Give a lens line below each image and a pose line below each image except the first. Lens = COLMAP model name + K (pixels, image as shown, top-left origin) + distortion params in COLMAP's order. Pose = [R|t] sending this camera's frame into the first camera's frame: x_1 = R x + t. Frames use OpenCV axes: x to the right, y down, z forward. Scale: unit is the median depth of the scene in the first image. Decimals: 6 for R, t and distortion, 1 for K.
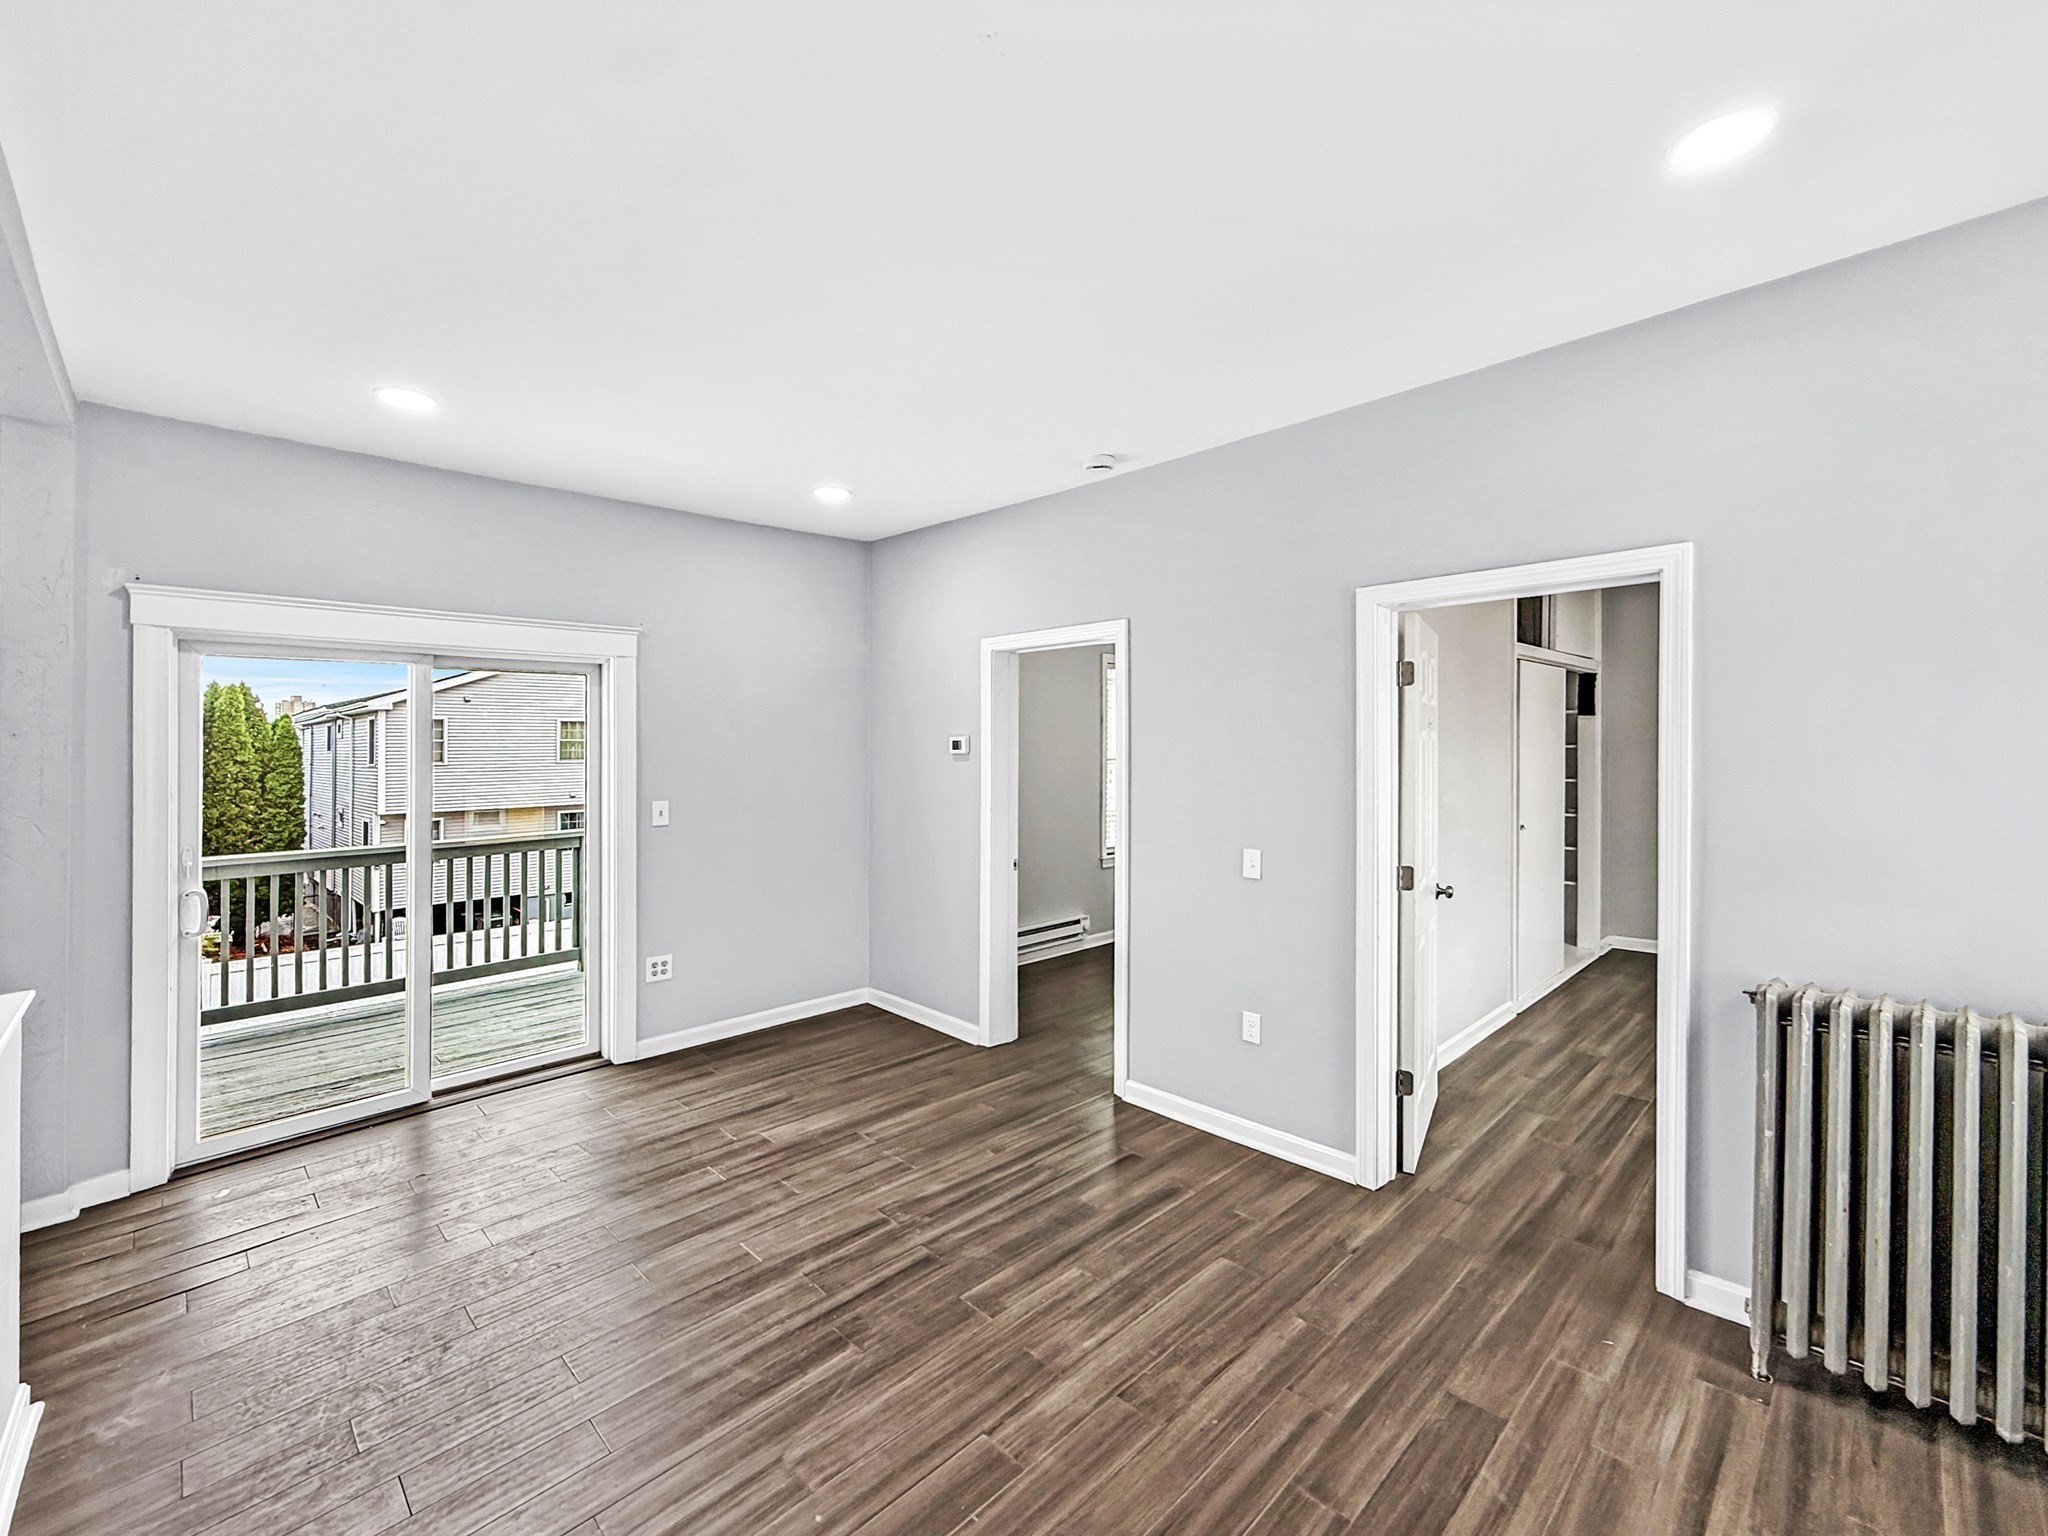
lens RADIAL K [[828.3, 0, 1016.7], [0, 828.3, 756.4], [0, 0, 1]] dist [-0.002436, -0.000407]
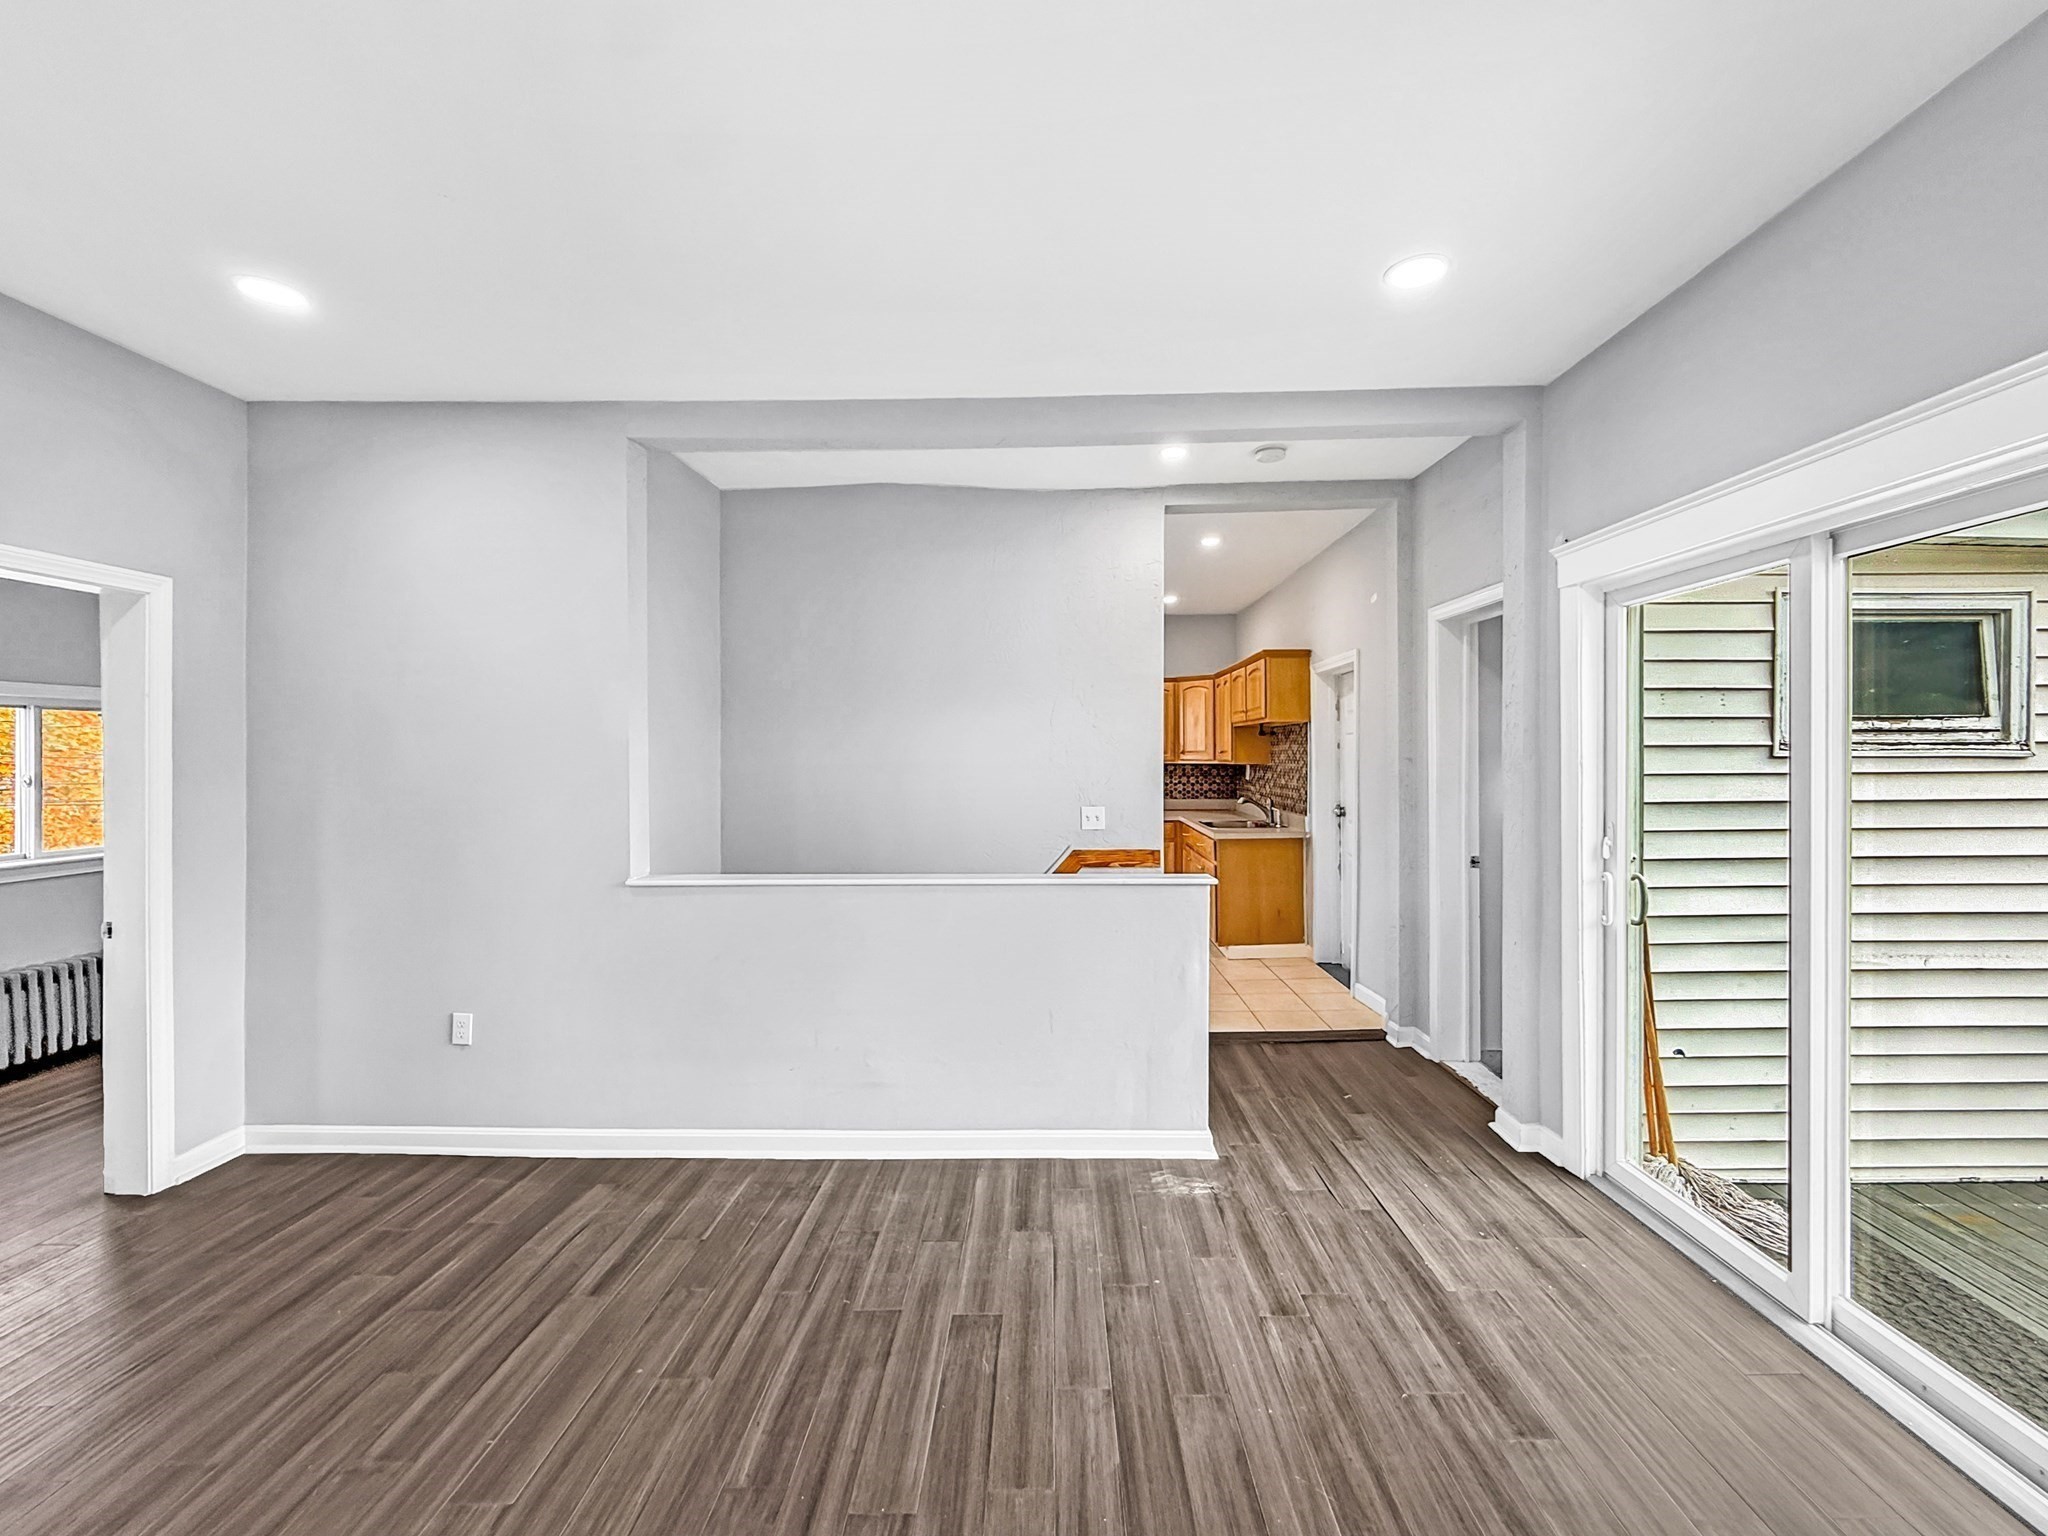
lens RADIAL K [[877.0, 0, 1018.9], [0, 877.0, 758.7], [0, 0, 1]] dist [-0.000377, -0.000367]
pose [[-0.731089, 0.015814, -0.682099, 0.170067], [0.016750, 0.999846, 0.005227, 0.032392], [0.682077, -0.007604, -0.731241, 1.867508]]
